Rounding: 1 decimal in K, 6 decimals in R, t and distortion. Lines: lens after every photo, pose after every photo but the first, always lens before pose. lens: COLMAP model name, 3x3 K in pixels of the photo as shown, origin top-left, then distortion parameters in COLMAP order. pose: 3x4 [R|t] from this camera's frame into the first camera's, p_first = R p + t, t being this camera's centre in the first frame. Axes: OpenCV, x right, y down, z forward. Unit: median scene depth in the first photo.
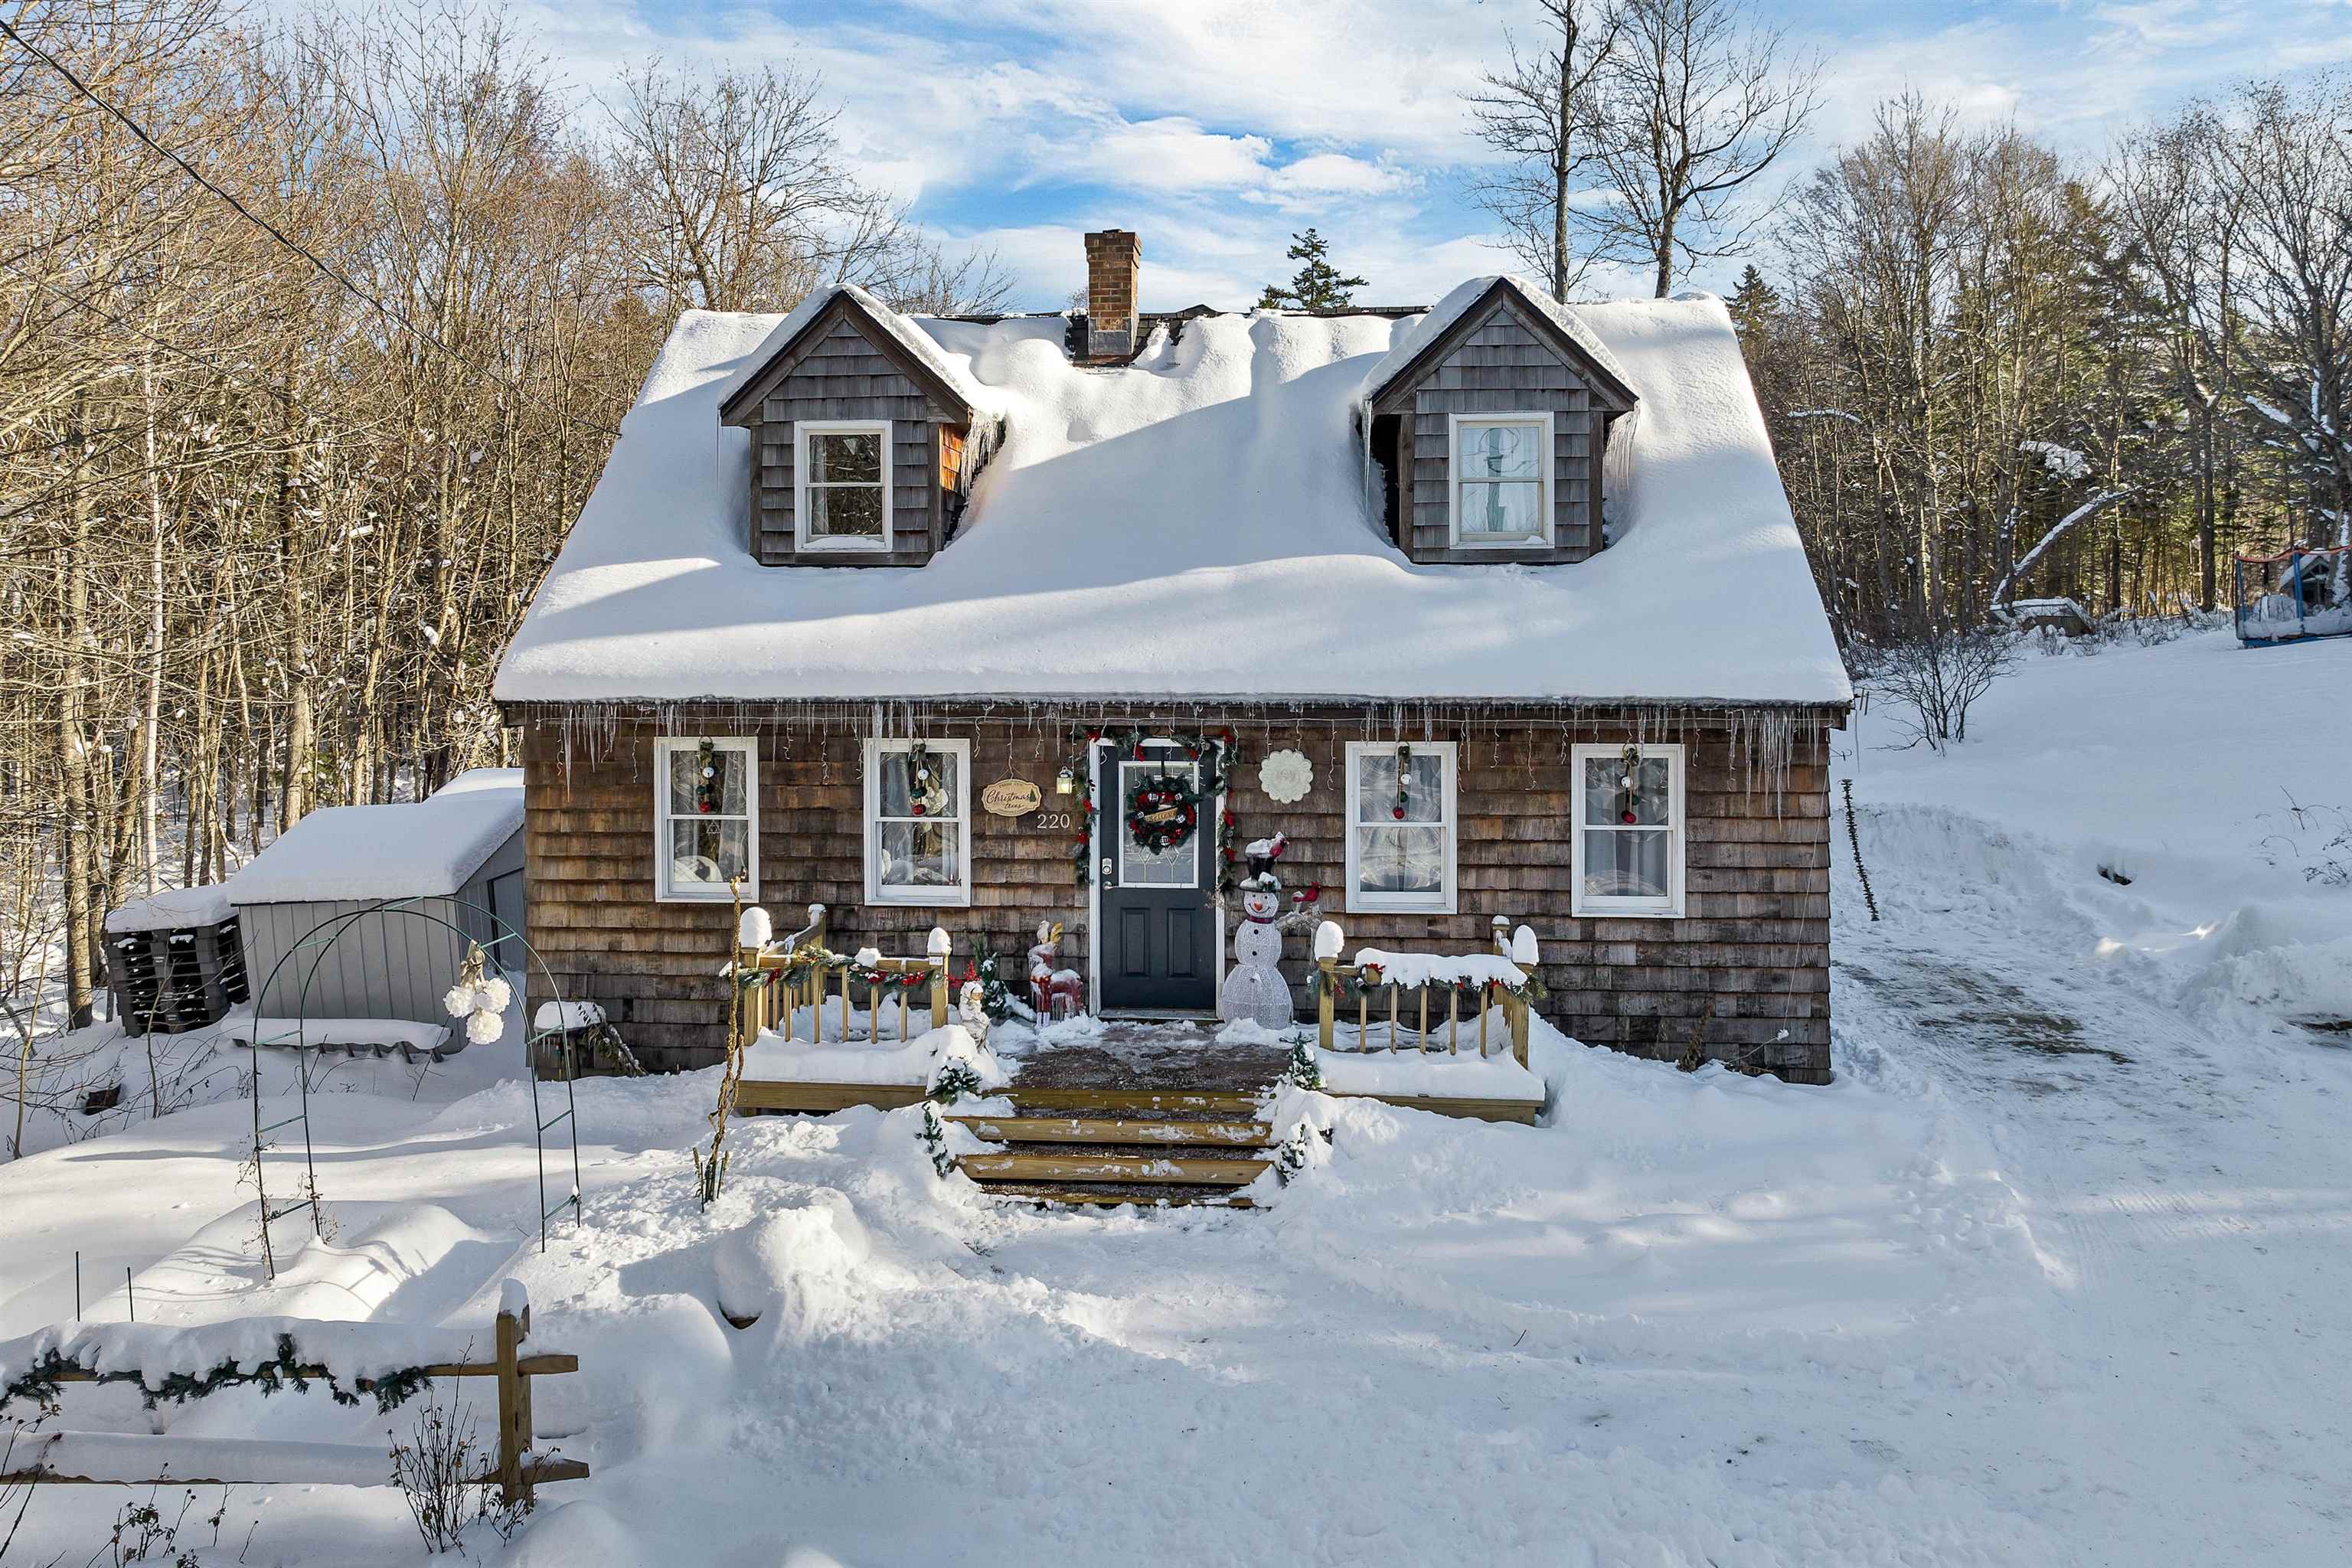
lens RADIAL K [[1720.2, 0, 1175.5], [0, 1720.2, 689.6], [0, 0, 1]] dist [-0.010991, -0.000172]
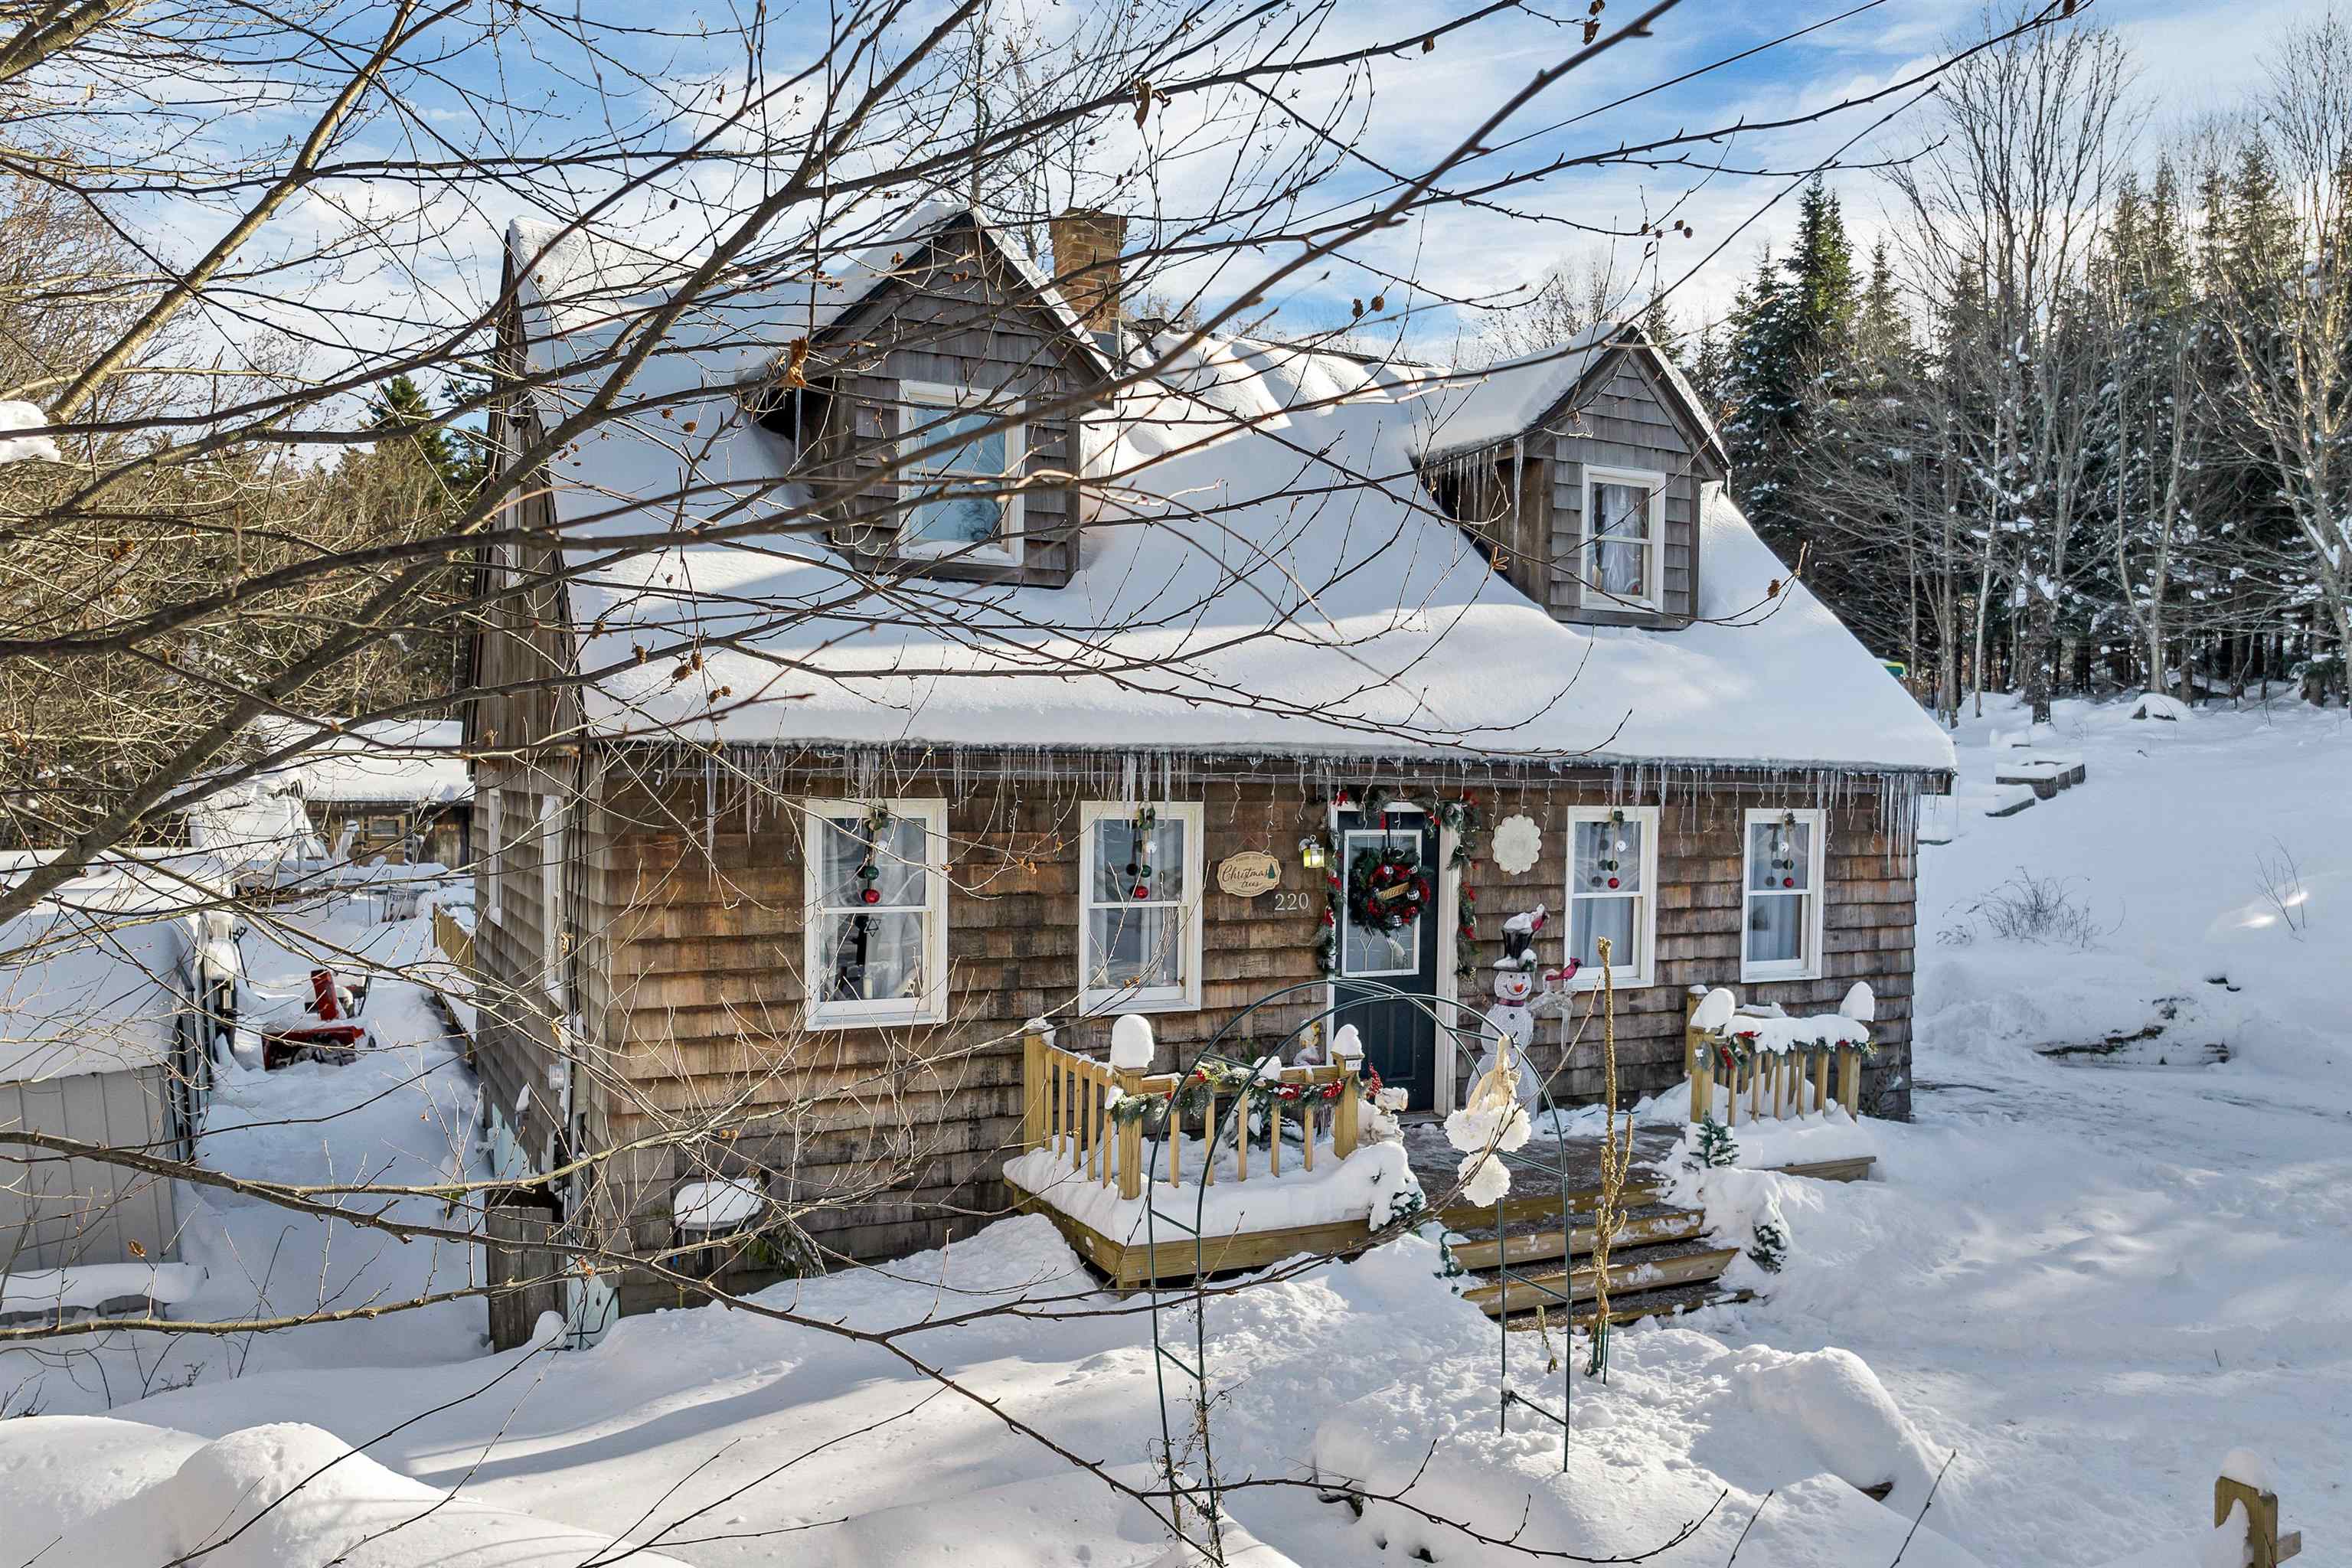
lens RADIAL K [[1741.2, 0, 1174.9], [0, 1741.2, 917.1], [0, 0, 1]] dist [-0.033367, -0.001691]
pose [[0.846880, -0.029132, 0.530986, -0.568842], [0.003380, 0.998773, 0.049406, 0.042437], [-0.531774, -0.040046, 0.845939, 0.318354]]
